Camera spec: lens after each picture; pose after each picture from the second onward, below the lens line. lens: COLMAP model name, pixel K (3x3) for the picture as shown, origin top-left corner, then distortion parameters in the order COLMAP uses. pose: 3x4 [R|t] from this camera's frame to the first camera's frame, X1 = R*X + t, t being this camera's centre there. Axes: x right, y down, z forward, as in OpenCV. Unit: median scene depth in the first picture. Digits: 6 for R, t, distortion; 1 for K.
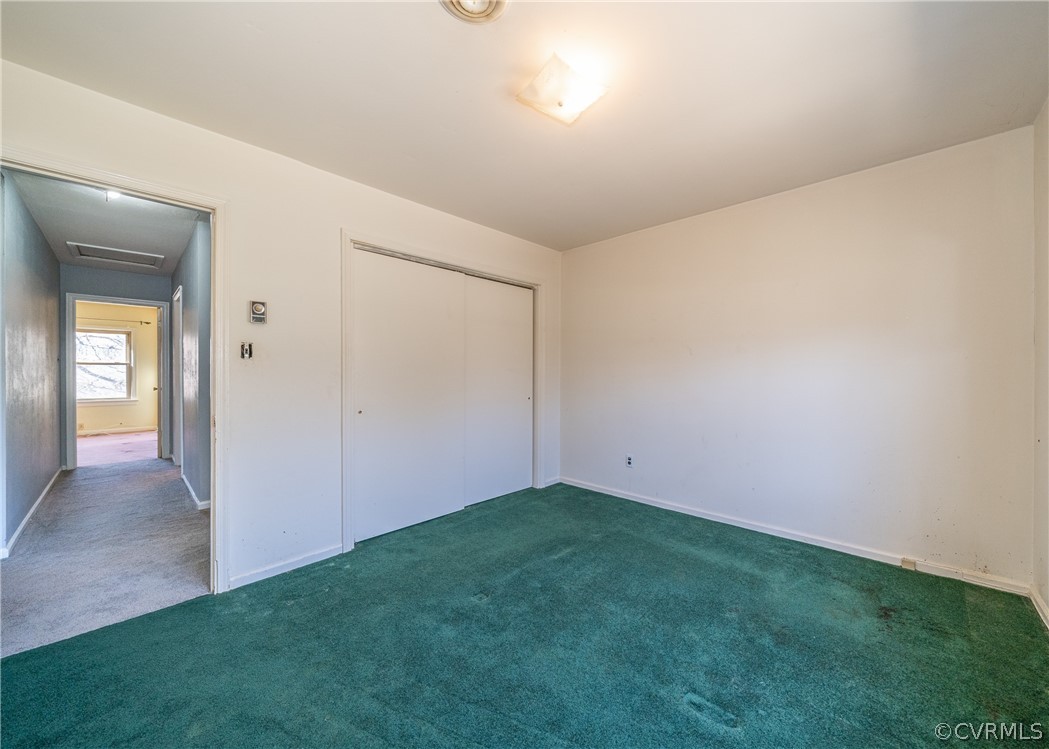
lens RADIAL K [[394.6, 0, 547.2], [0, 394.6, 374.4], [0, 0, 1]] dist [-0.001058, -0.000275]
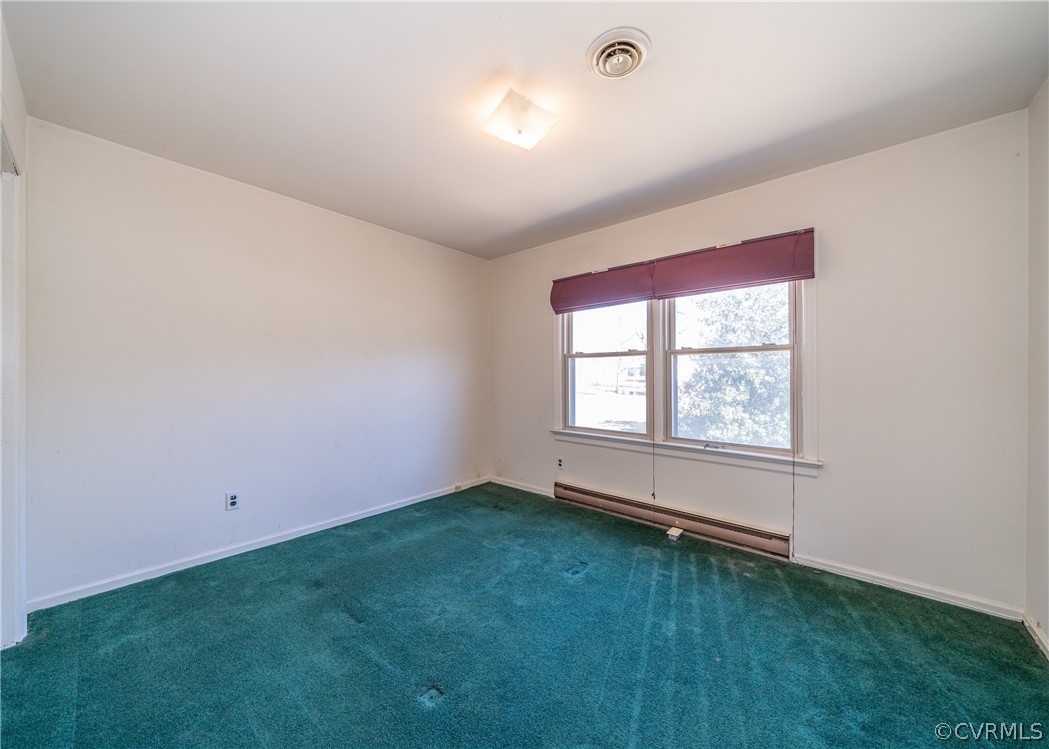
lens RADIAL K [[394.6, 0, 547.2], [0, 394.6, 374.4], [0, 0, 1]] dist [-0.001058, -0.000275]
pose [[-0.017442, -0.013076, 0.999762, -0.714008], [0.017504, 0.999757, 0.013381, -0.005315], [-0.999695, 0.017733, -0.017209, 0.649860]]
